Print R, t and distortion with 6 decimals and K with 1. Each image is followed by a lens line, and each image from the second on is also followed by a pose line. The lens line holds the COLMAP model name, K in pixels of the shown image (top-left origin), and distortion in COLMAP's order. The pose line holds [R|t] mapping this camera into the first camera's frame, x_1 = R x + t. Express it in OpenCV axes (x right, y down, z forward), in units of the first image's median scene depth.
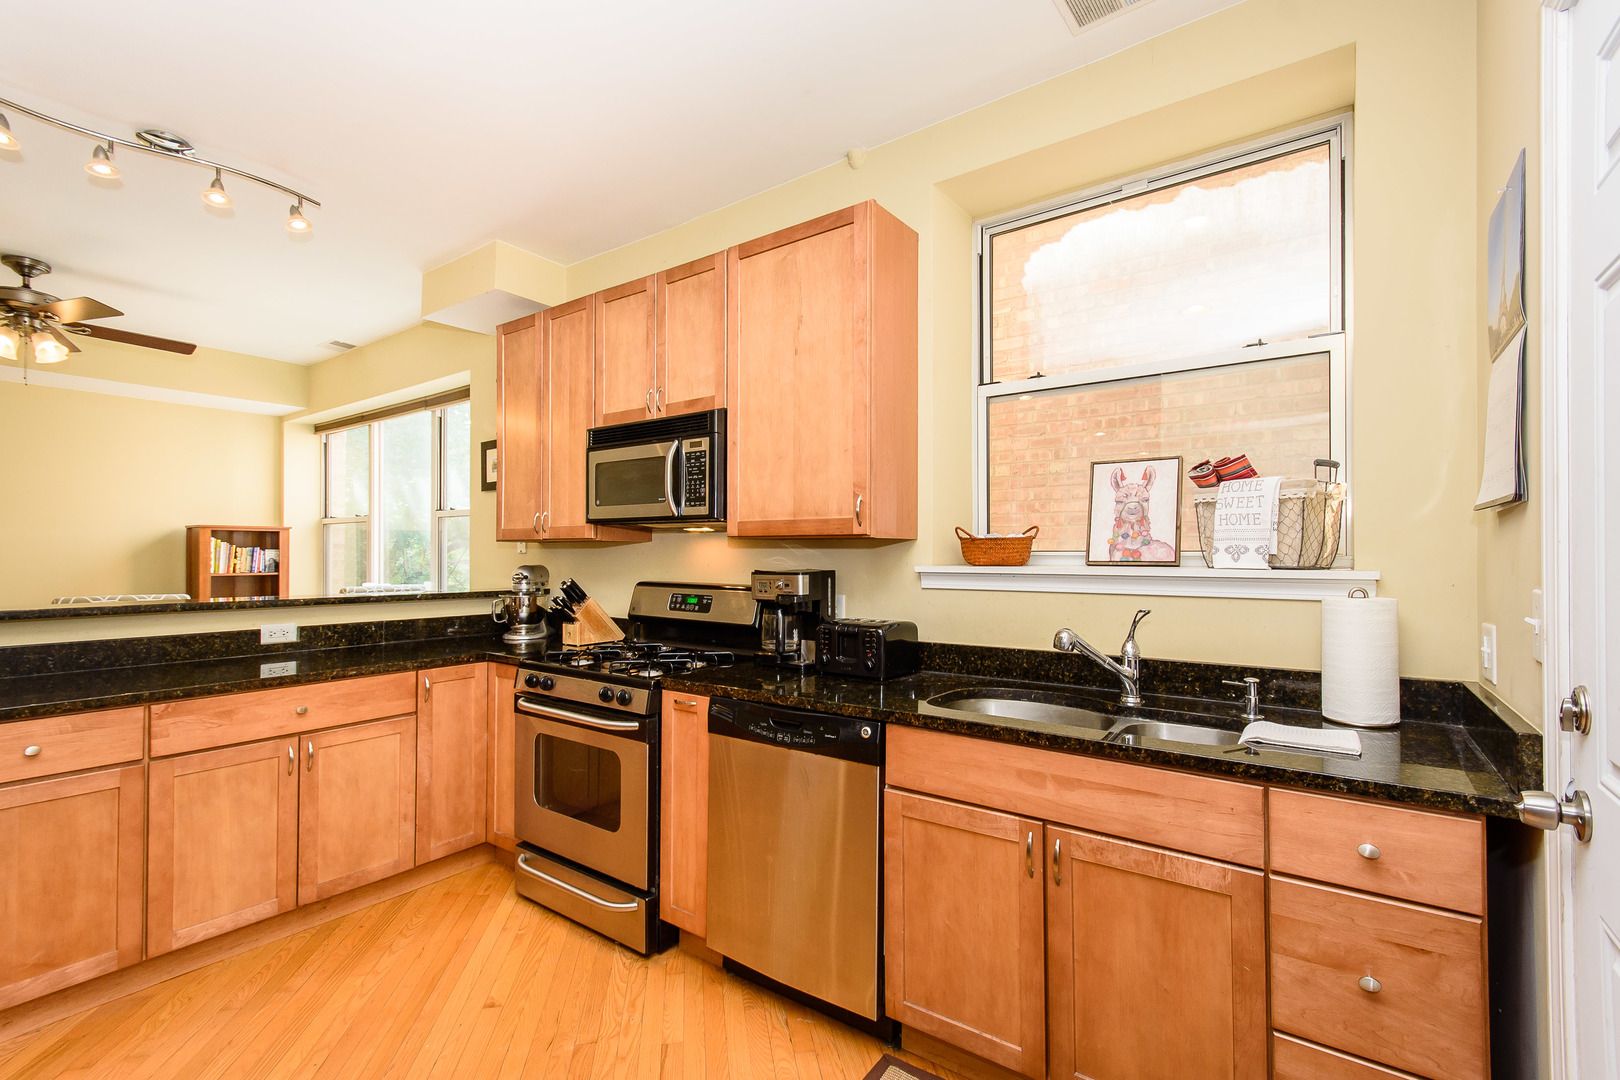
lens RADIAL K [[719.4, 0, 815.4], [0, 719.4, 546.1], [0, 0, 1]] dist [0.001464, 0.000195]
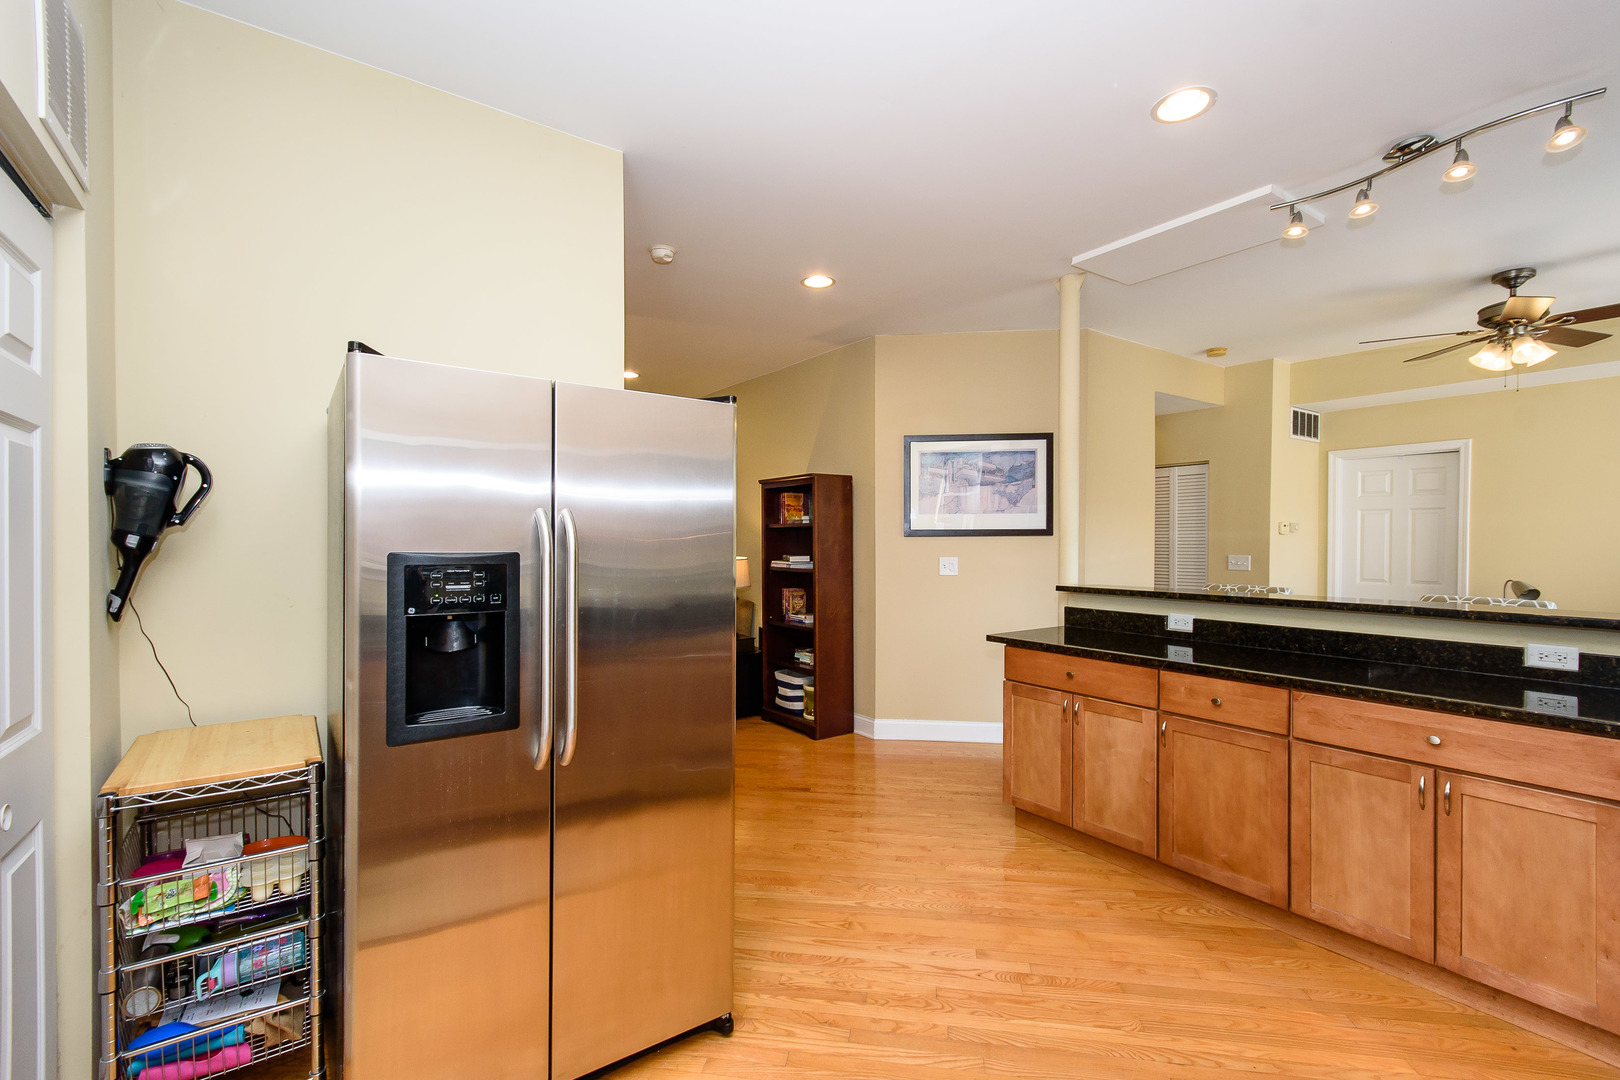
lens RADIAL K [[726.1, 0, 812.8], [0, 726.1, 544.9], [0, 0, 1]] dist [-0.001431, -0.000526]
pose [[-0.331888, 0.003209, -0.943313, 0.340376], [0.006918, 0.999976, 0.000967, -0.012452], [0.943293, -0.006205, -0.331902, 0.556087]]
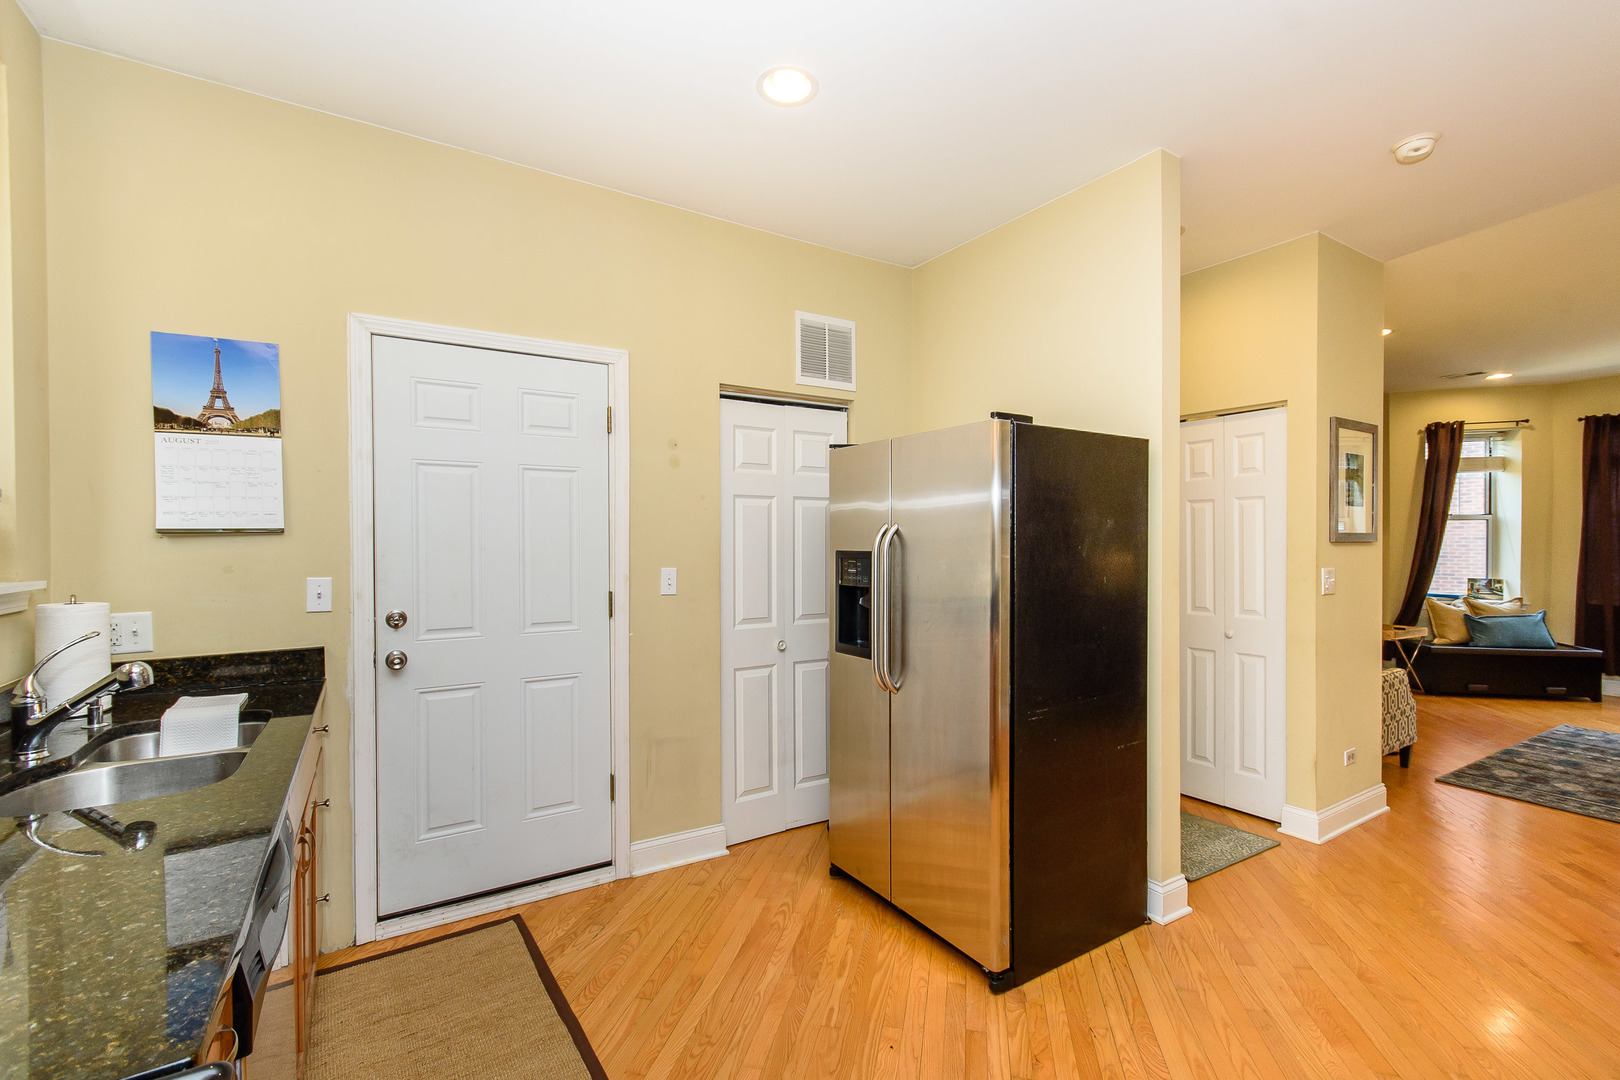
lens RADIAL K [[701.5, 0, 817.7], [0, 701.5, 550.6], [0, 0, 1]] dist [0.002831, 0.000168]
pose [[-0.924183, 0.000356, 0.381949, -0.506056], [-0.000146, 0.999999, -0.001287, -0.006545], [-0.381949, -0.001245, -0.924183, 1.064634]]
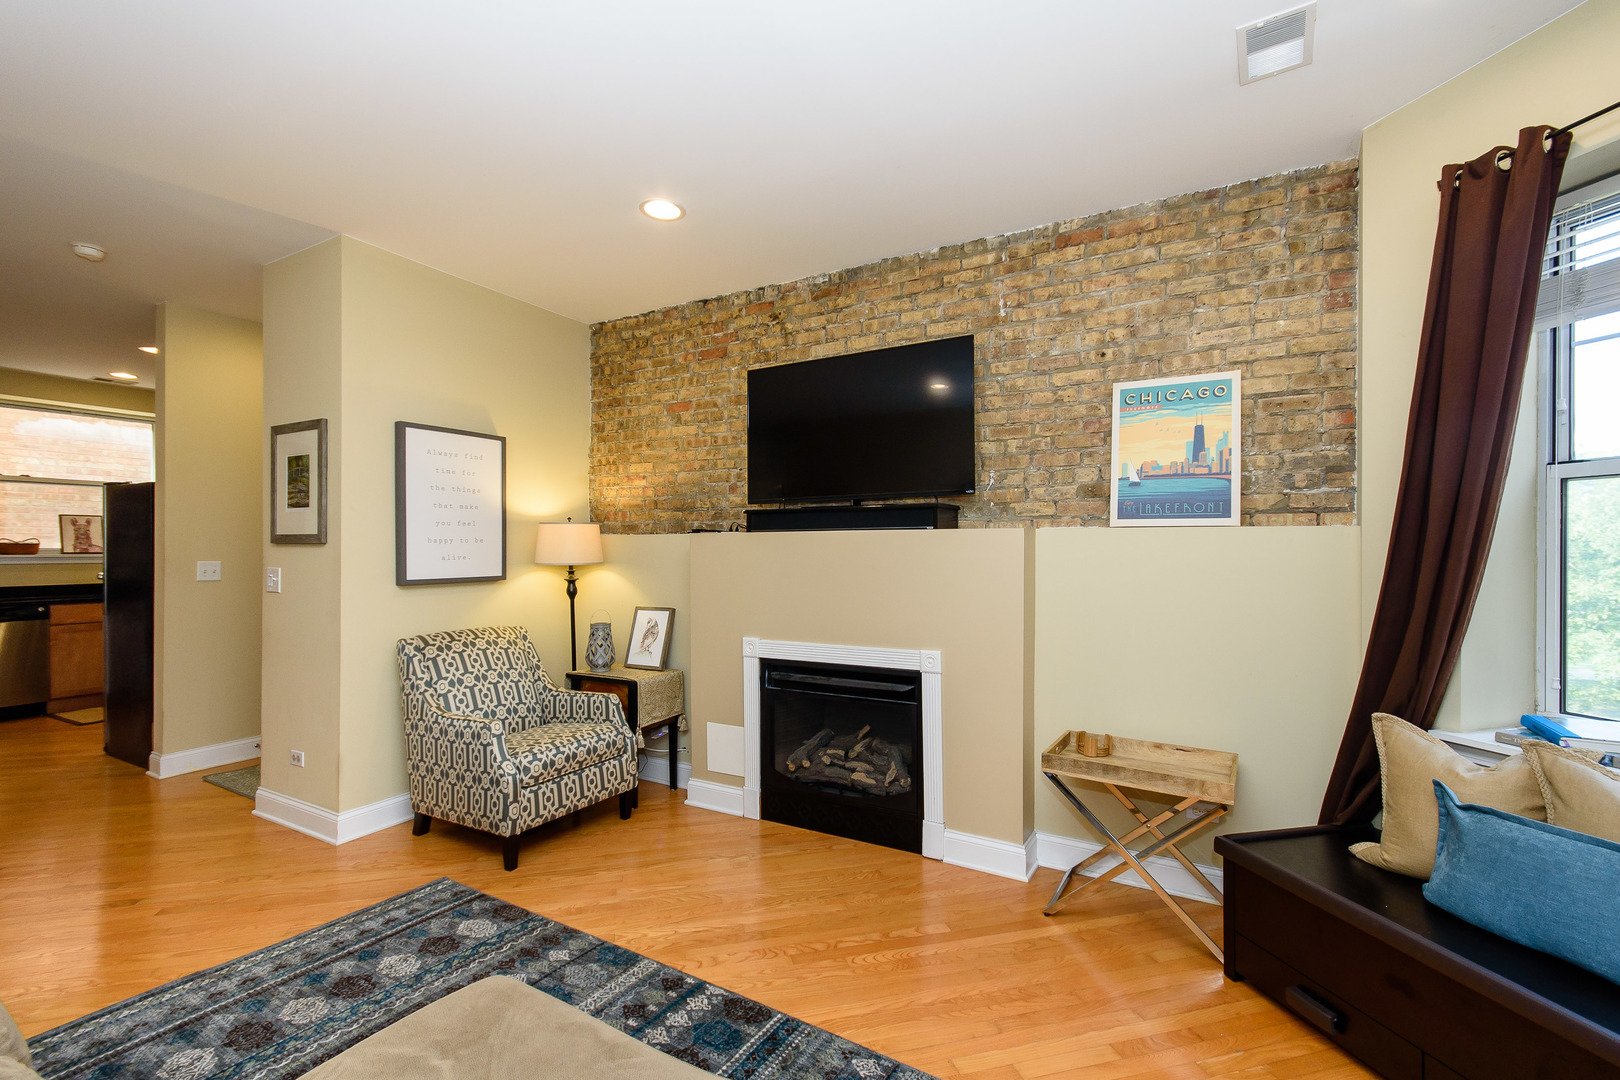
lens RADIAL K [[719.4, 0, 815.4], [0, 719.4, 546.1], [0, 0, 1]] dist [0.001464, 0.000195]
pose [[-0.094983, 0.004801, 0.995467, -2.416495], [-0.016215, 0.999848, -0.006370, -0.028576], [-0.995347, -0.016746, -0.094890, -1.443320]]
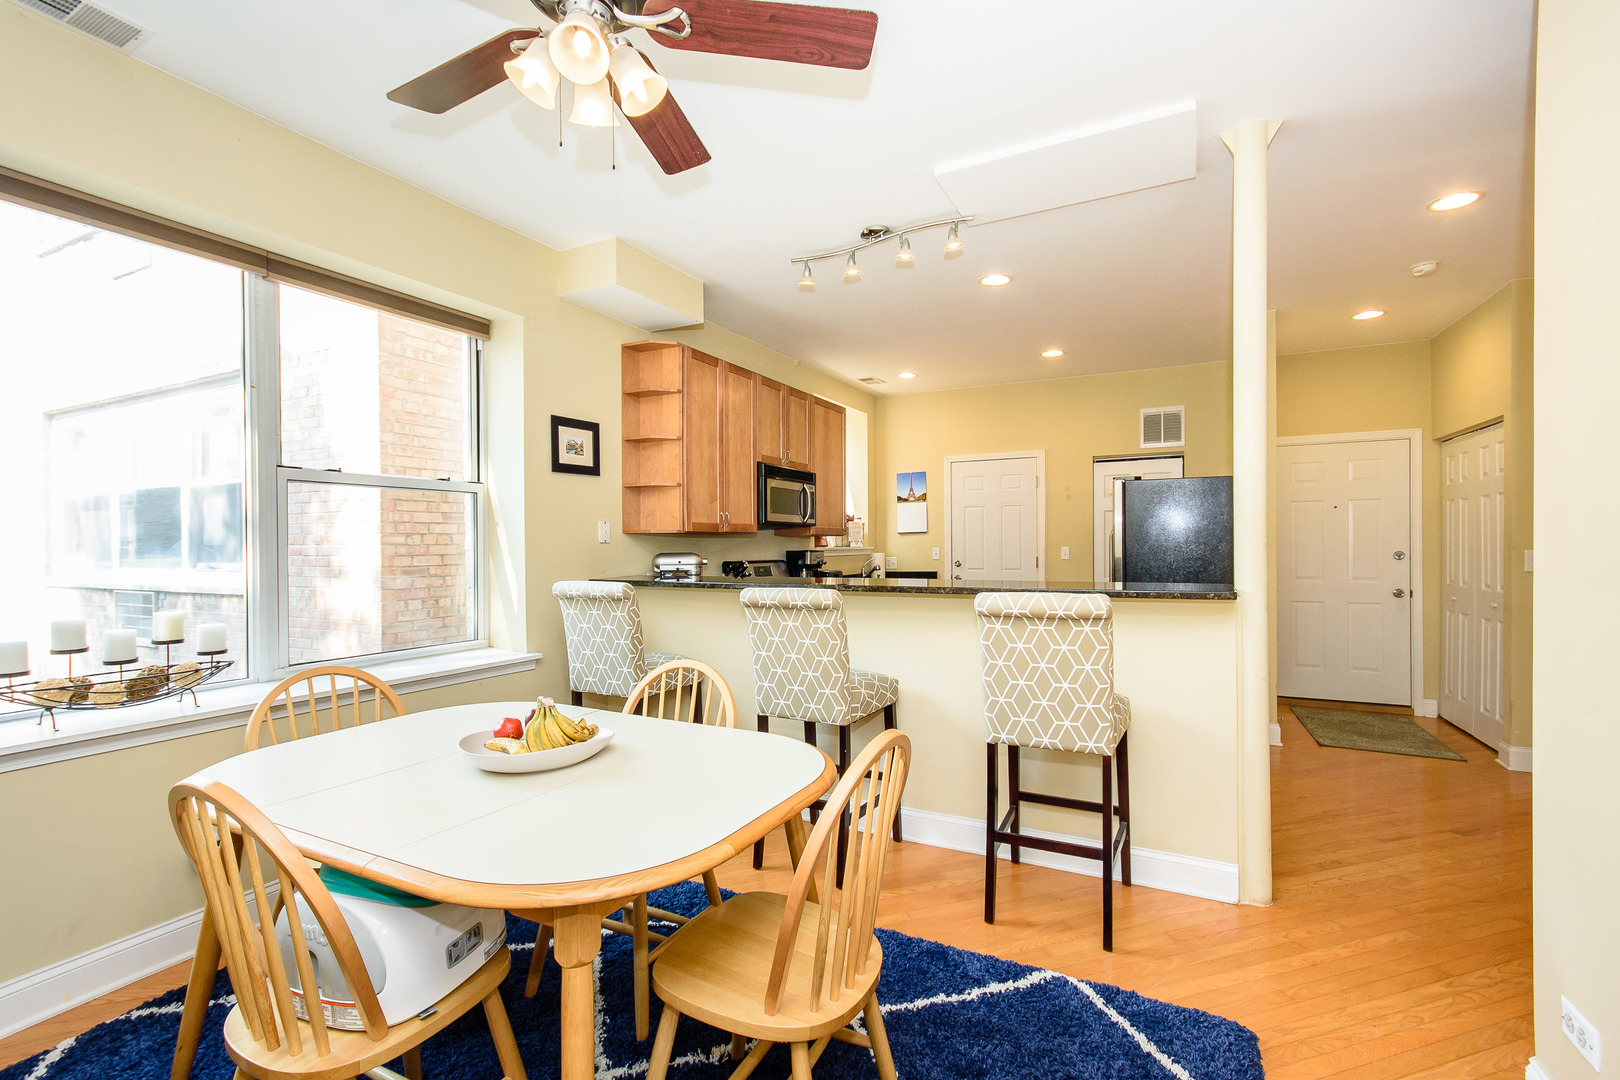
lens RADIAL K [[719.4, 0, 815.4], [0, 719.4, 546.1], [0, 0, 1]] dist [0.001464, 0.000195]
pose [[-0.149760, -0.003108, 0.988717, -2.254021], [-0.004725, 0.999986, 0.002428, 0.015995], [-0.988711, -0.004308, -0.149773, 1.346490]]
